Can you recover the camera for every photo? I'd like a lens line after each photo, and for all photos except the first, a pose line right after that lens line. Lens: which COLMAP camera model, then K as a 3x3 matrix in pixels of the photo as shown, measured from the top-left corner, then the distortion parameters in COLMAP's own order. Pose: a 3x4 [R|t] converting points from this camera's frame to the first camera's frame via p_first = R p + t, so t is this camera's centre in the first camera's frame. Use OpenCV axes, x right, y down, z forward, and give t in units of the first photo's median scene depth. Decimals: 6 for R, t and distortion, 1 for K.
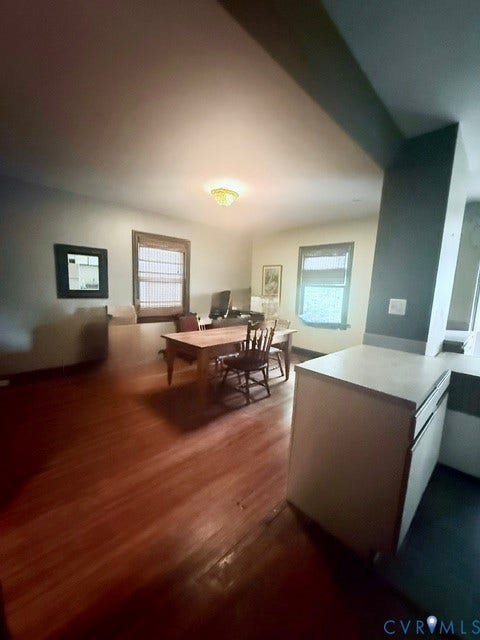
lens RADIAL K [[254.2, 0, 240.2], [0, 254.2, 321.0], [0, 0, 1]] dist [-0.002133, -0.000215]
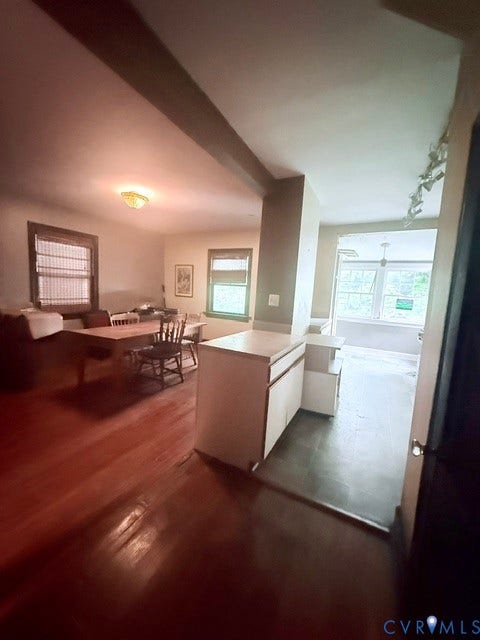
lens RADIAL K [[254.2, 0, 240.9], [0, 254.2, 319.0], [0, 0, 1]] dist [-0.002133, -0.000215]
pose [[0.946440, -0.027124, 0.321738, 0.003810], [0.027975, 0.999607, 0.001979, 0.021951], [-0.321666, 0.007127, 0.946827, -0.143157]]
